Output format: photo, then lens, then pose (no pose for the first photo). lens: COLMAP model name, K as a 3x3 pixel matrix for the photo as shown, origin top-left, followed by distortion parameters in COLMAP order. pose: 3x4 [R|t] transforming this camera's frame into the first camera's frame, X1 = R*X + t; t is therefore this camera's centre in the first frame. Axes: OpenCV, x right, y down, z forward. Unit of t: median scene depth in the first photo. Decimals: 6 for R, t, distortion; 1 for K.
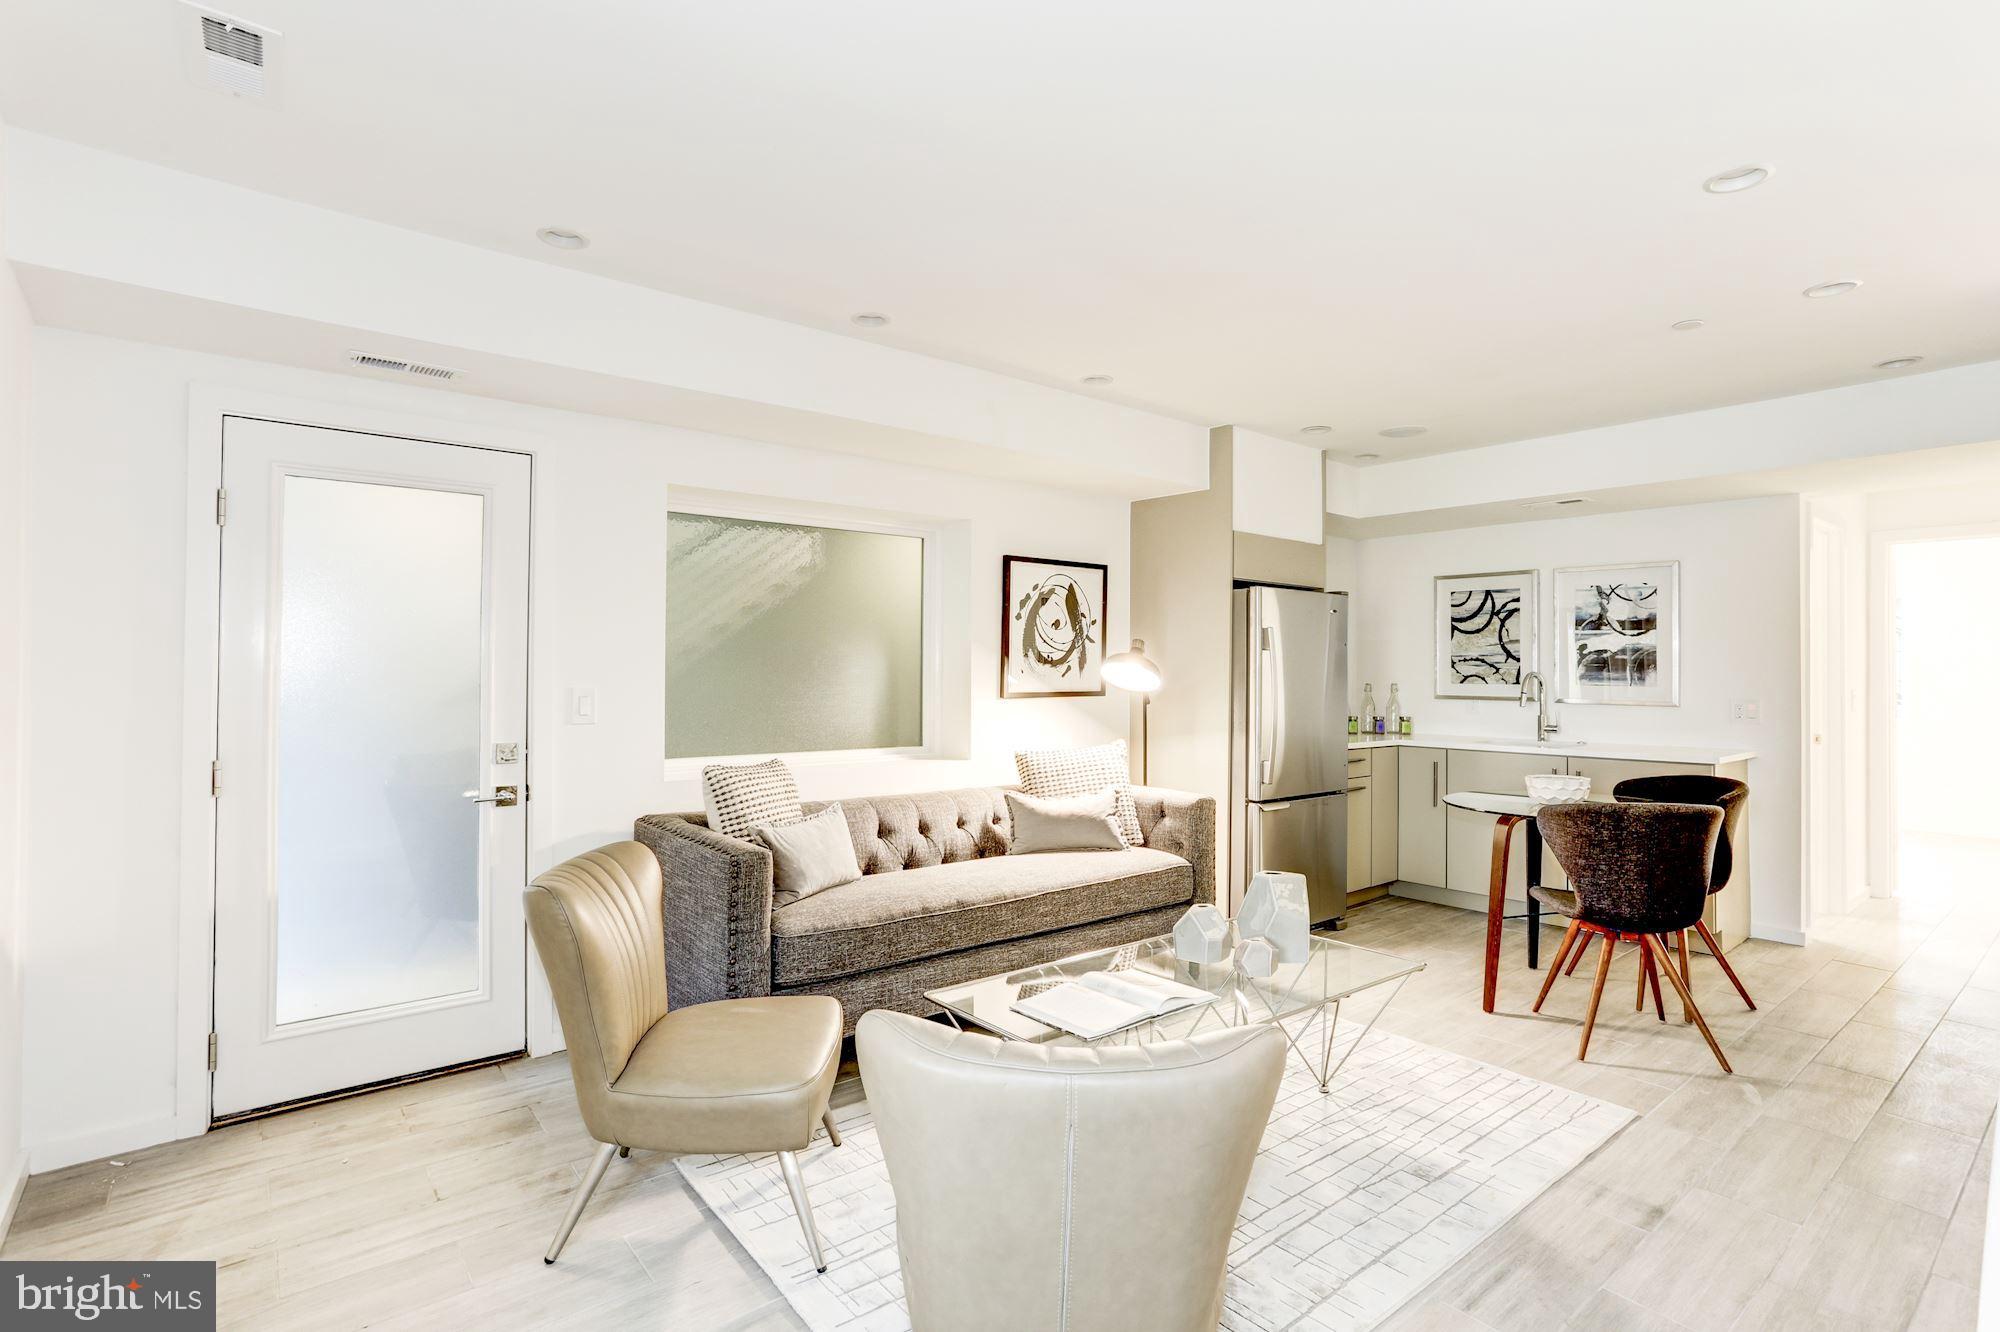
lens RADIAL K [[963.3, 0, 996.9], [0, 963.3, 653.7], [0, 0, 1]] dist [-0.056161, 0.029682]
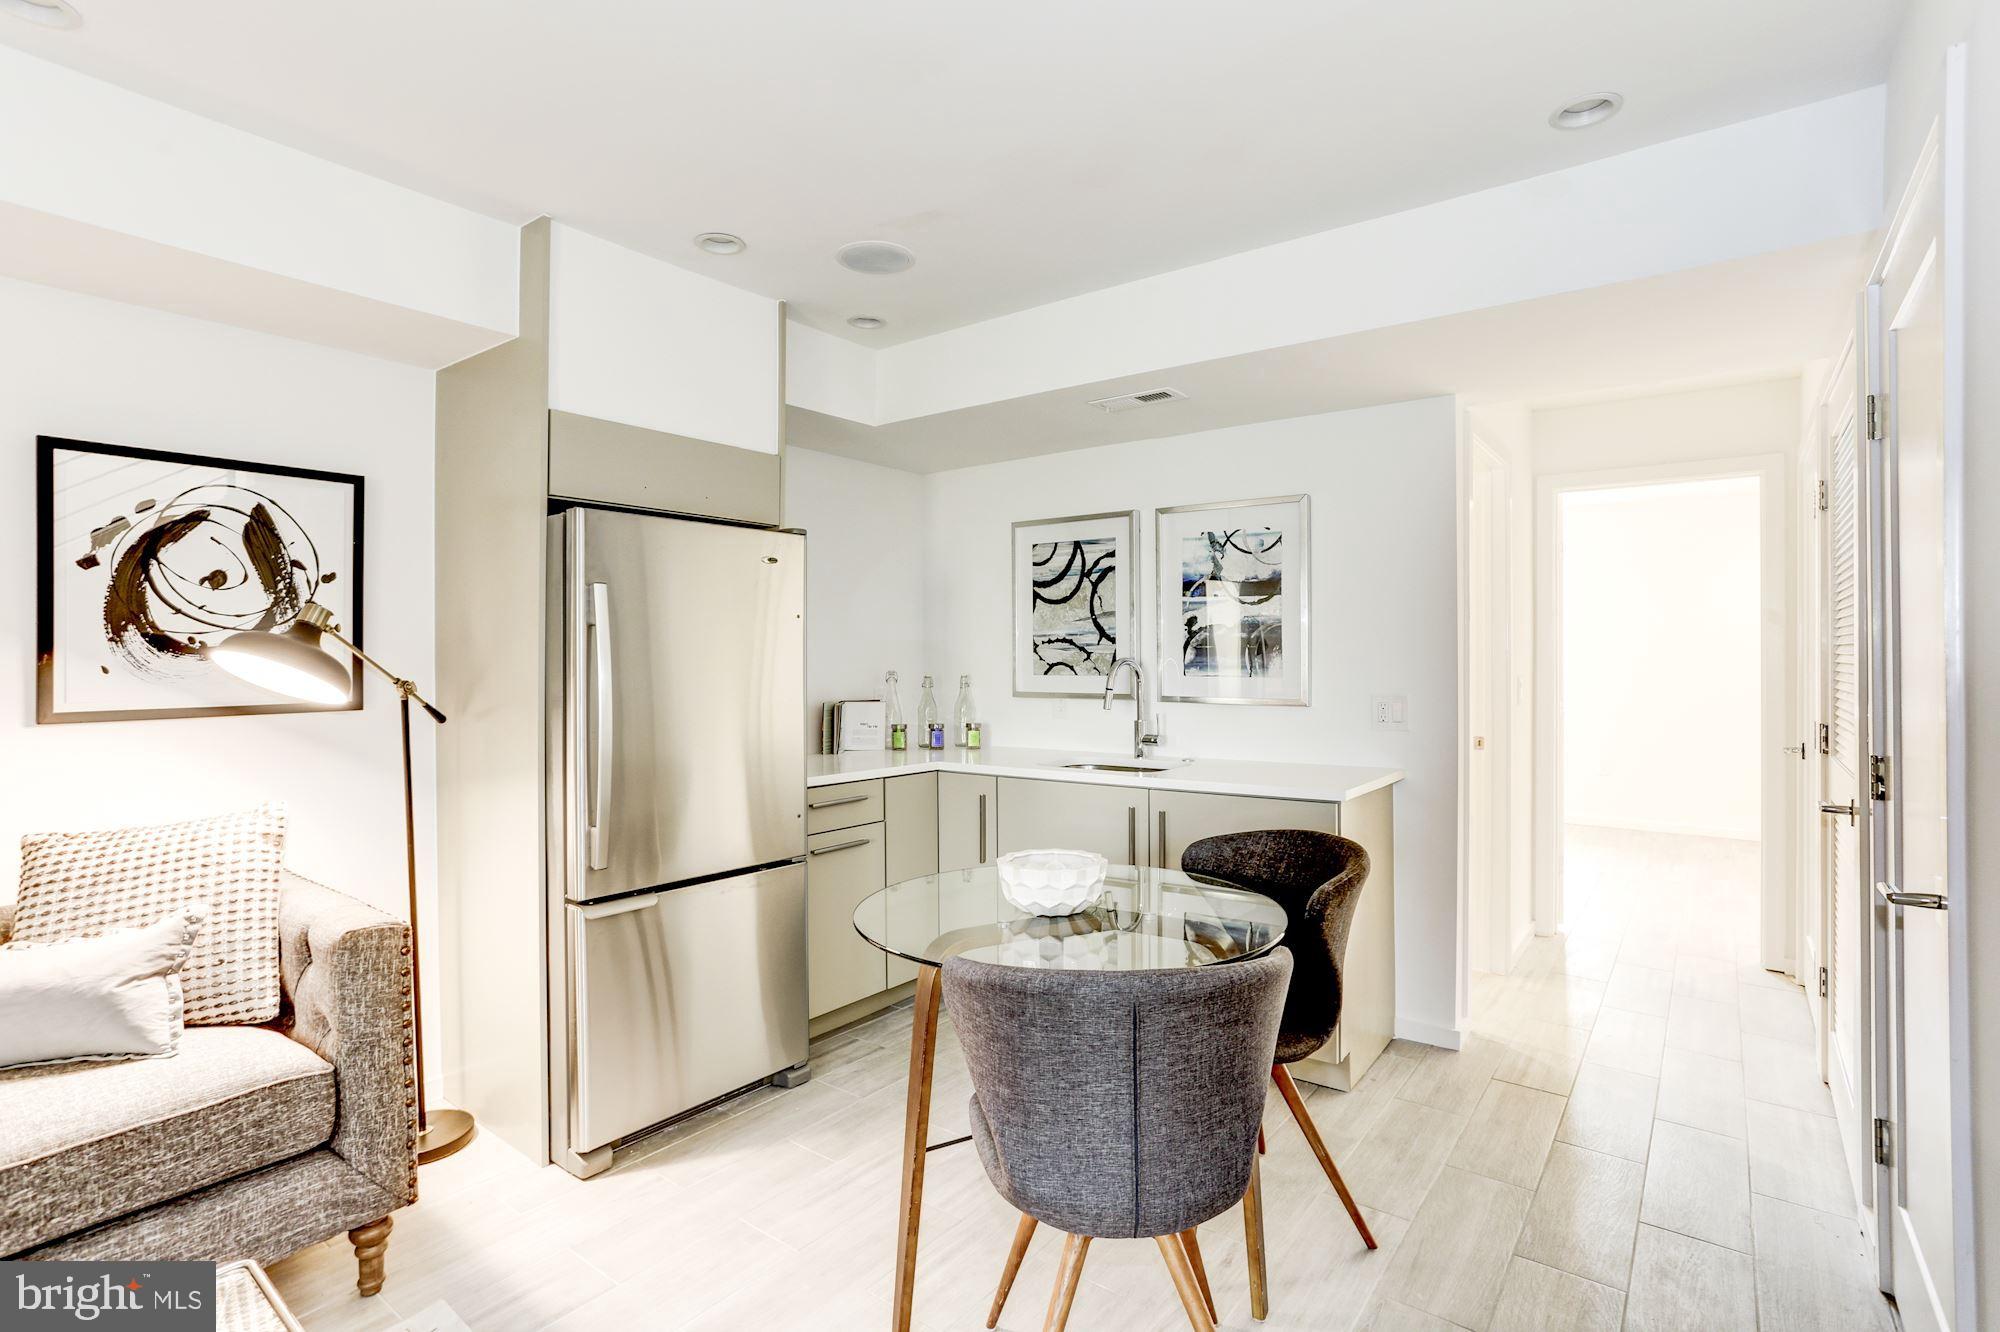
lens RADIAL K [[963.3, 0, 996.9], [0, 963.3, 653.7], [0, 0, 1]] dist [-0.056161, 0.029682]
pose [[0.971855, -0.010898, 0.235328, 0.325799], [0.007439, 0.999851, 0.015581, 0.005063], [-0.235463, -0.013392, 0.971791, 0.361975]]
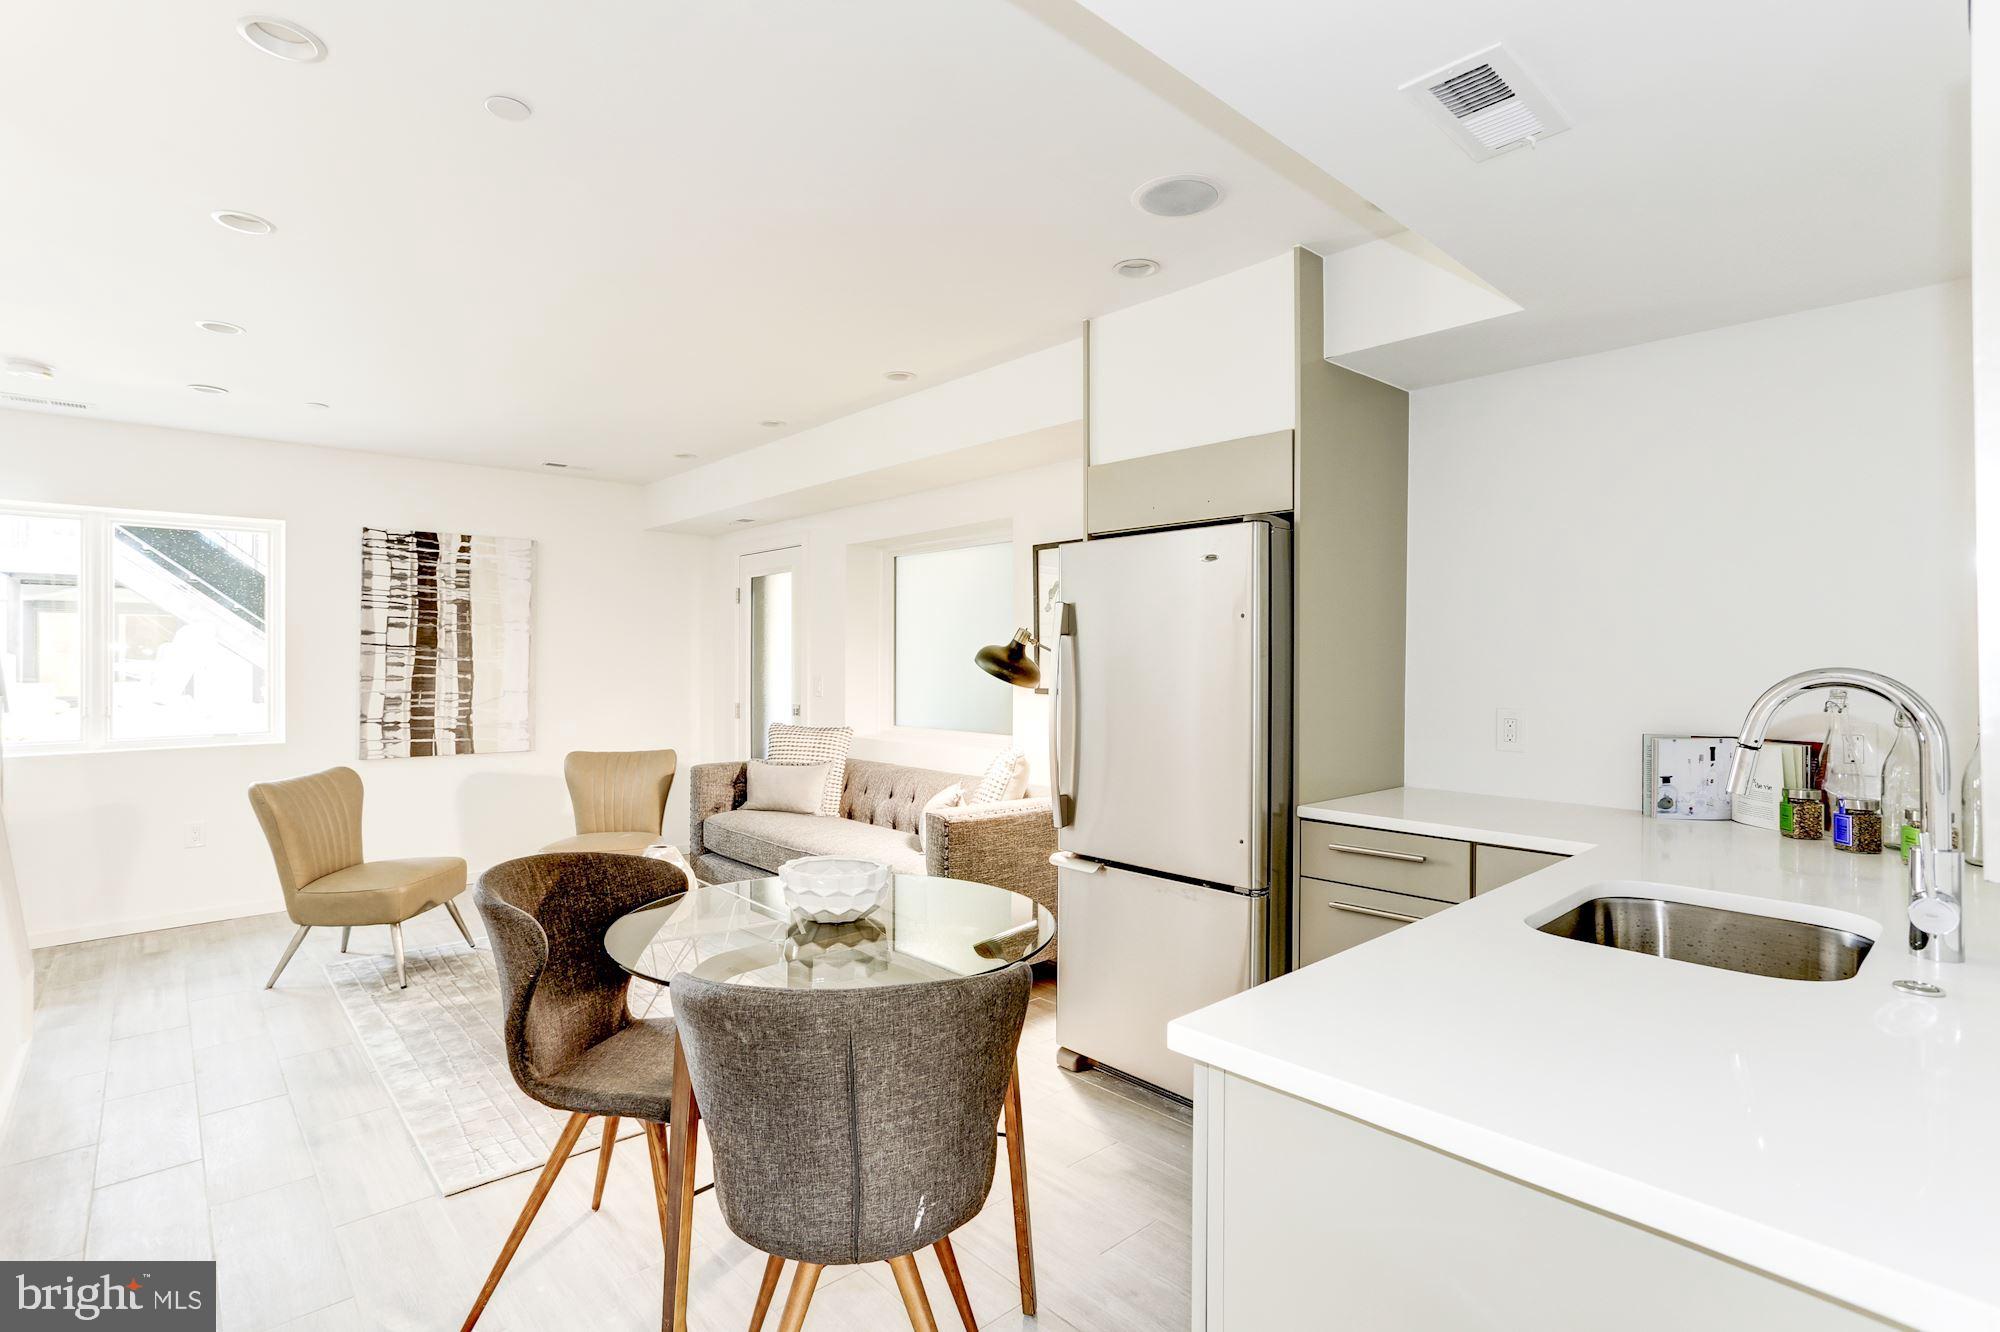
lens RADIAL K [[963.3, 0, 996.9], [0, 963.3, 653.7], [0, 0, 1]] dist [-0.056161, 0.029682]
pose [[0.052304, -0.011662, -0.998563, 0.846134], [0.016461, 0.999806, -0.010814, 0.014134], [0.998496, -0.015872, 0.052486, 0.794611]]
